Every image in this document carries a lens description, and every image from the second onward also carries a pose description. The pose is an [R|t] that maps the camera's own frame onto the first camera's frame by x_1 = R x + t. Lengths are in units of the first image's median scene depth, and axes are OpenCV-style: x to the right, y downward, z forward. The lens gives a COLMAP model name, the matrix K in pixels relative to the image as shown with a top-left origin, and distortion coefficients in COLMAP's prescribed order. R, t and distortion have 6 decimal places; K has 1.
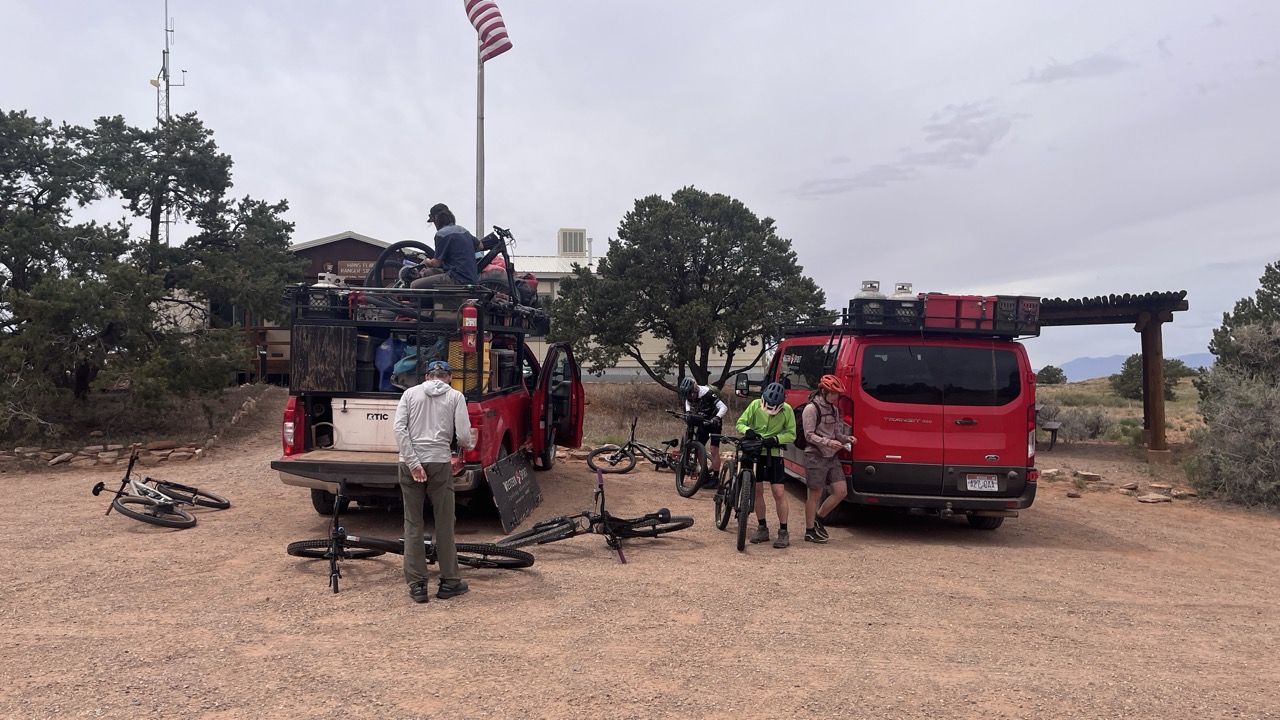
lens RADIAL K [[970.1, 0, 639.8], [0, 970.1, 356.7], [0, 0, 1]] dist [0.042263, -0.002113]
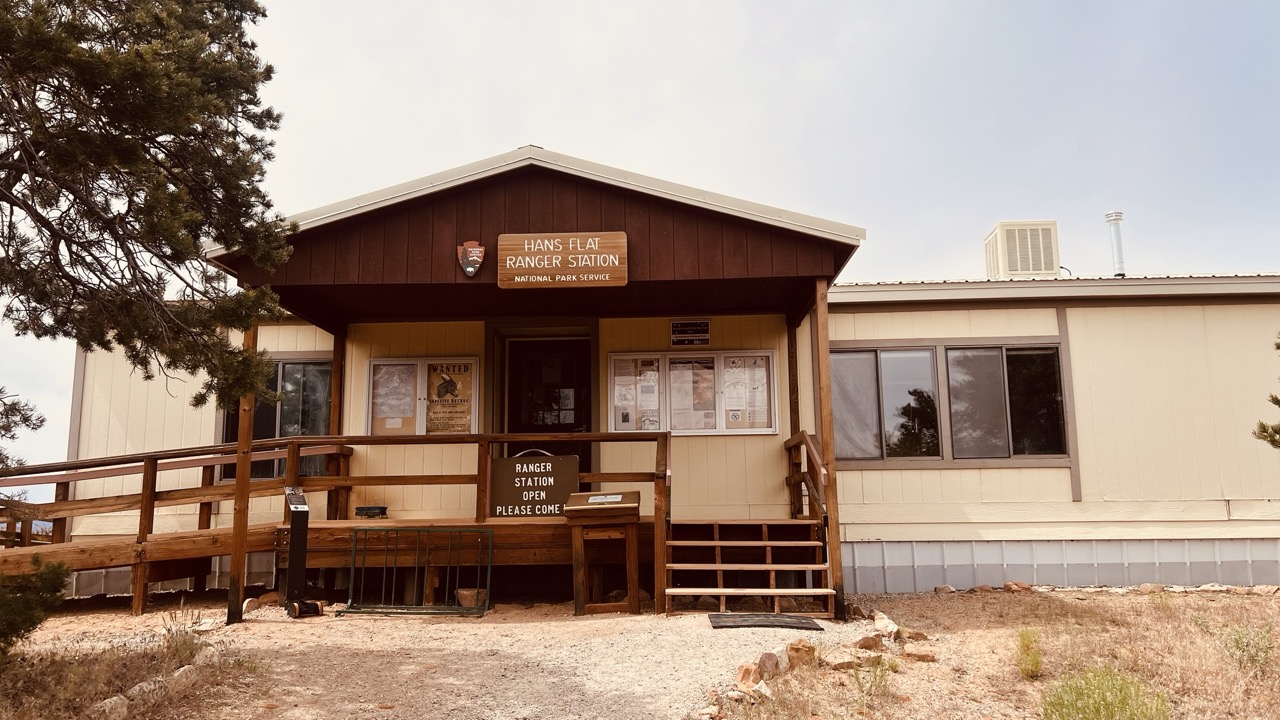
lens RADIAL K [[929.8, 0, 636.5], [0, 929.8, 360.9], [0, 0, 1]] dist [0.057797, 0.000176]
pose [[0.967808, -0.042190, -0.248127, -0.243803], [0.008485, 0.990759, -0.135368, -0.013543], [0.251545, 0.128904, 0.959223, 0.932759]]
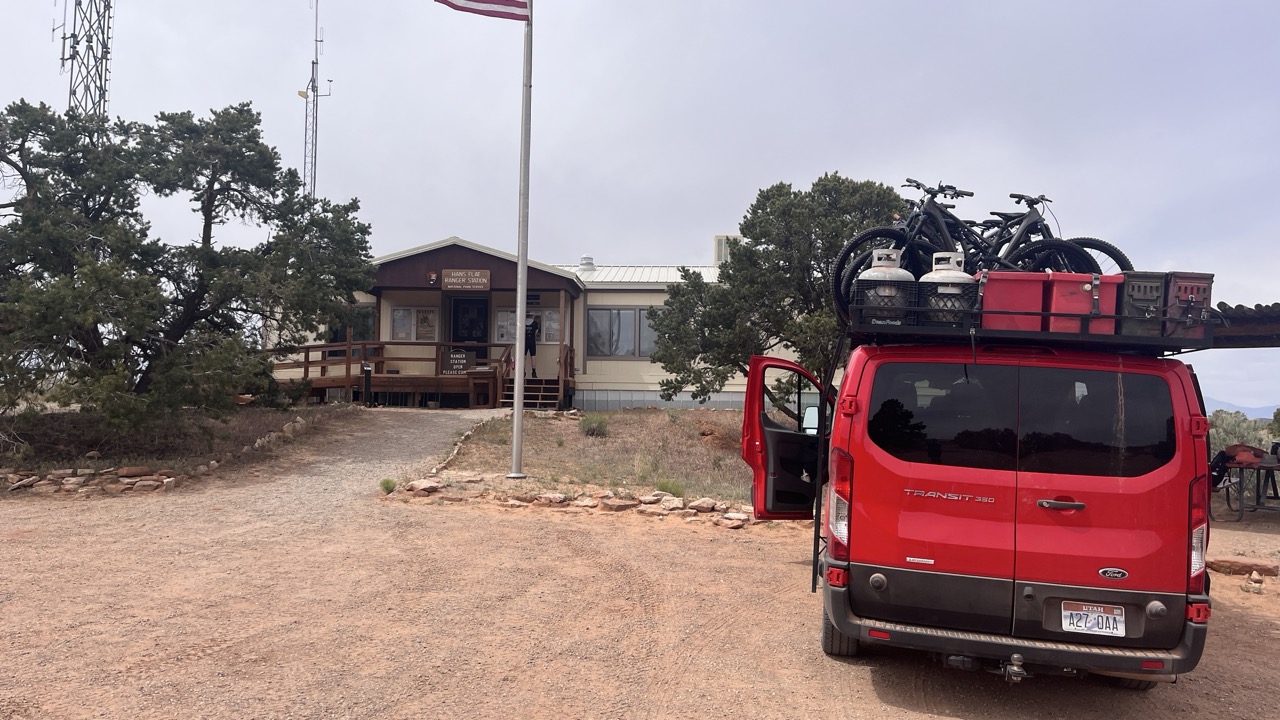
lens RADIAL K [[970.1, 0, 644.1], [0, 970.1, 363.7], [0, 0, 1]] dist [0.042263, -0.002113]
pose [[0.969684, 0.013531, -0.243986, 0.127698], [-0.017744, 0.999729, -0.015077, 0.000377], [0.243715, 0.018949, 0.969662, 0.217984]]
